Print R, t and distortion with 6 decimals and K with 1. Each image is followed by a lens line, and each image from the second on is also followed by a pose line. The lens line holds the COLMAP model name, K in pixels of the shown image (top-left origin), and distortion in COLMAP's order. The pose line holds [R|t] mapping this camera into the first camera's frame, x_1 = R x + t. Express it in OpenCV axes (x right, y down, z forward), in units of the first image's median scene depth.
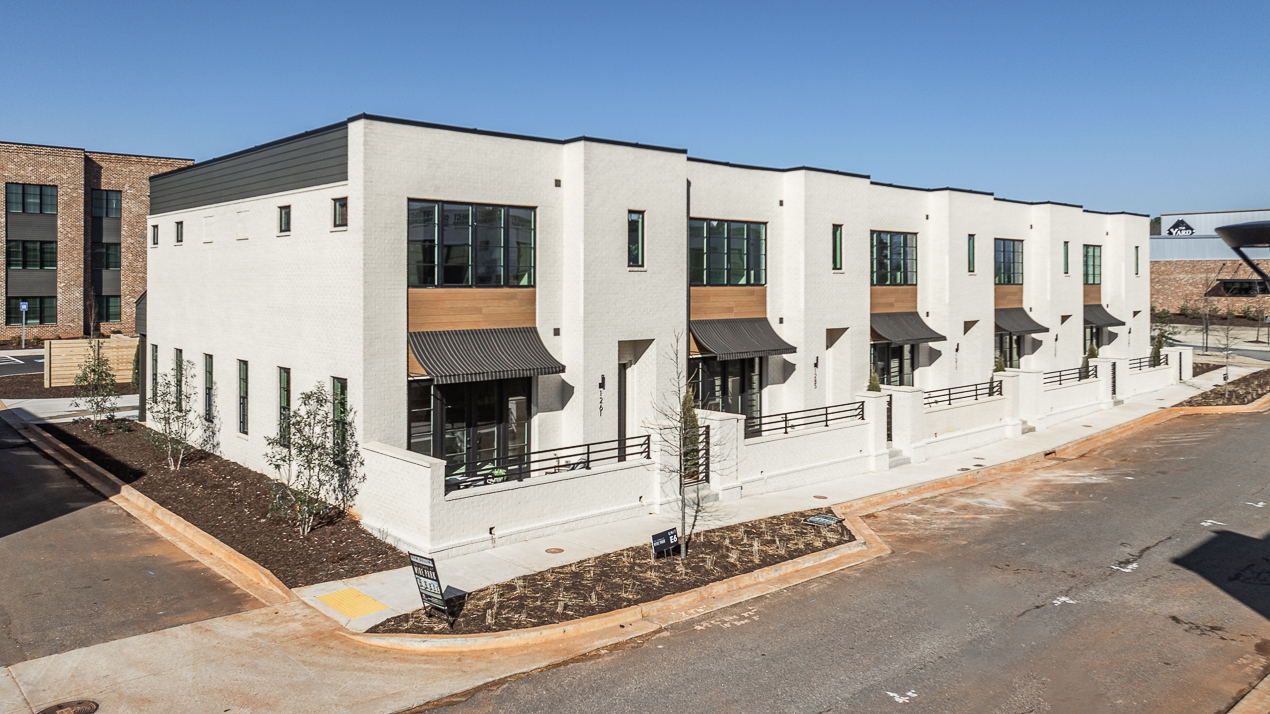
lens RADIAL K [[930.8, 0, 645.2], [0, 930.8, 276.2], [0, 0, 1]] dist [-0.012516, -0.000902]
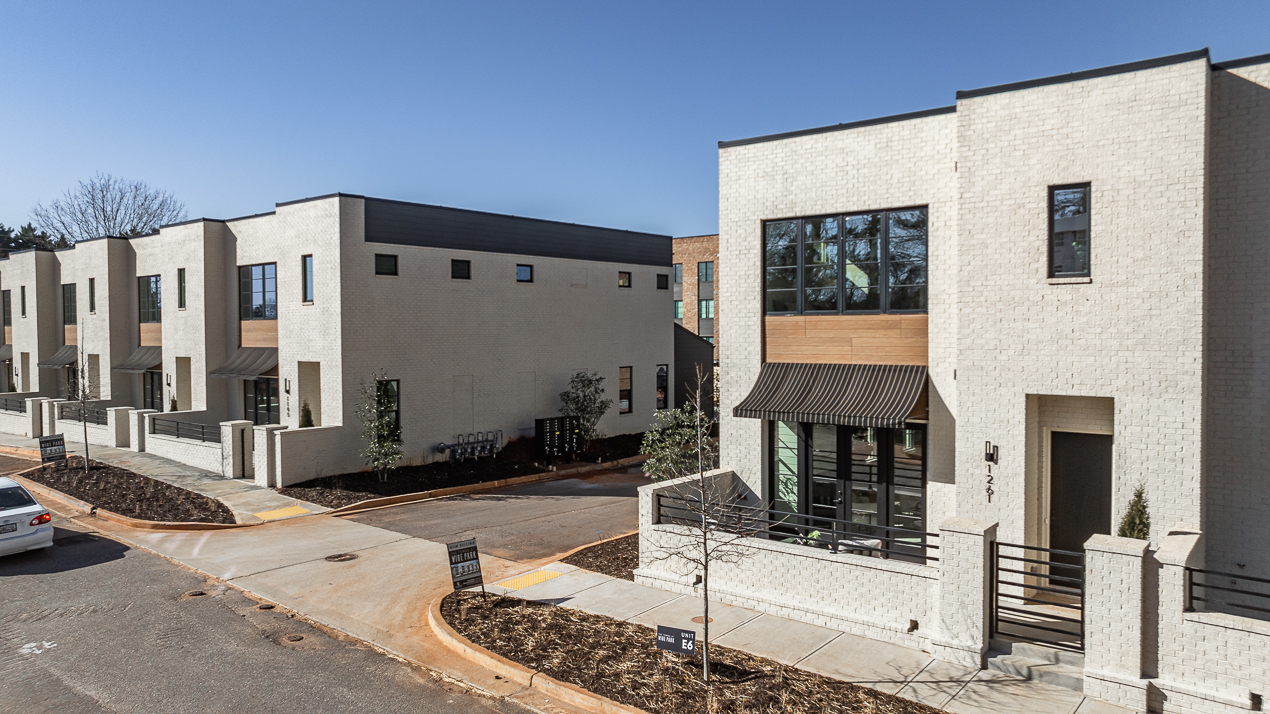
lens RADIAL K [[894.0, 0, 634.6], [0, 894.0, 365.2], [0, 0, 1]] dist [-0.030462, 0.032643]
pose [[0.133904, 0.043332, -0.990047, 0.554125], [0.017061, 0.998795, 0.046022, 0.016419], [0.990847, -0.023054, 0.133003, 0.657535]]
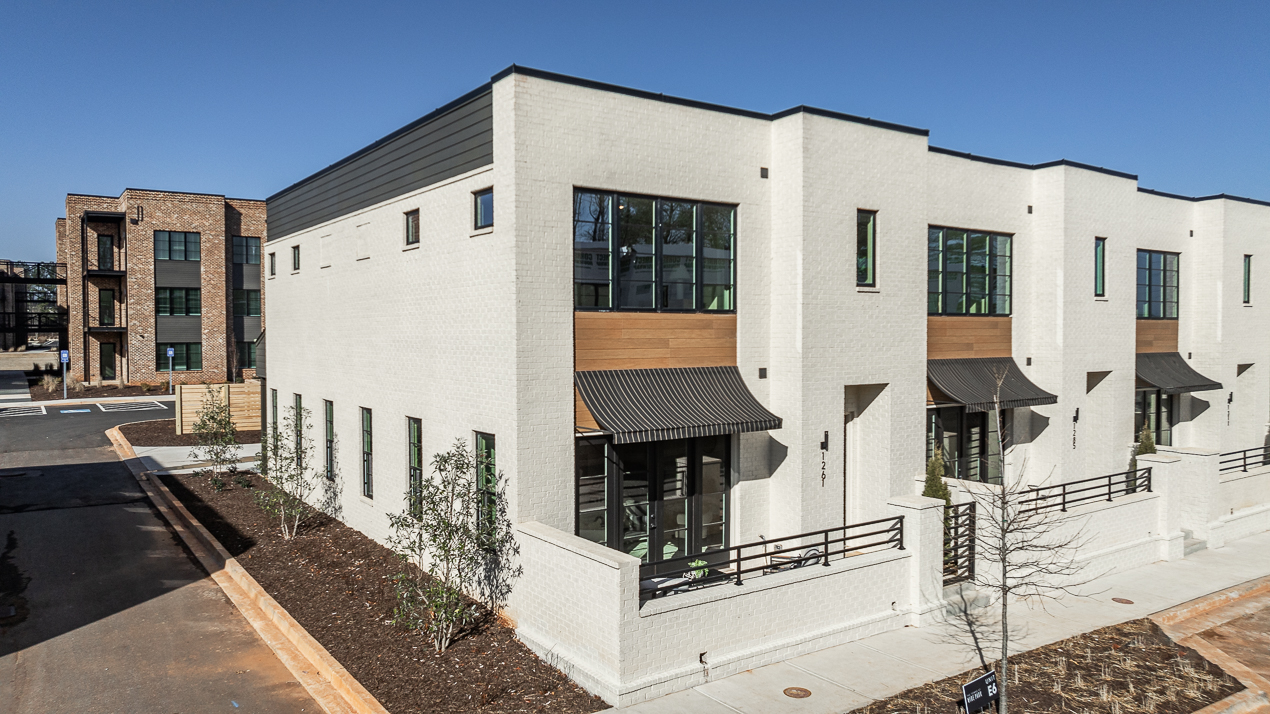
lens RADIAL K [[894.0, 0, 630.0], [0, 894.0, 357.9], [0, 0, 1]] dist [-0.030462, 0.032643]
pose [[0.990384, -0.000026, -0.138342, -0.101437], [0.004628, 0.999446, 0.032946, 0.023428], [0.138265, -0.033270, 0.989836, 0.275542]]
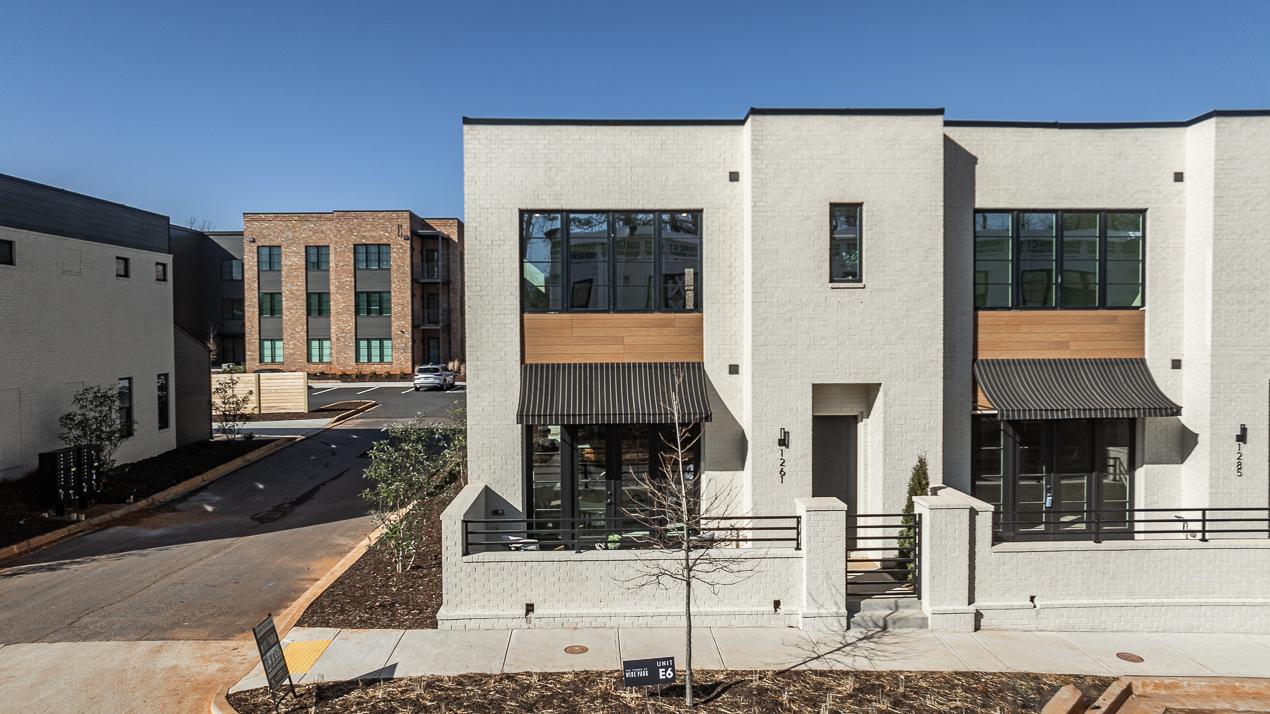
lens RADIAL K [[894.0, 0, 645.3], [0, 894.0, 362.3], [0, 0, 1]] dist [-0.030462, 0.032643]
pose [[0.755454, 0.024967, -0.654726, 0.337846], [0.011119, 0.998641, 0.050911, 0.015070], [0.655107, -0.045741, 0.754150, 0.386739]]
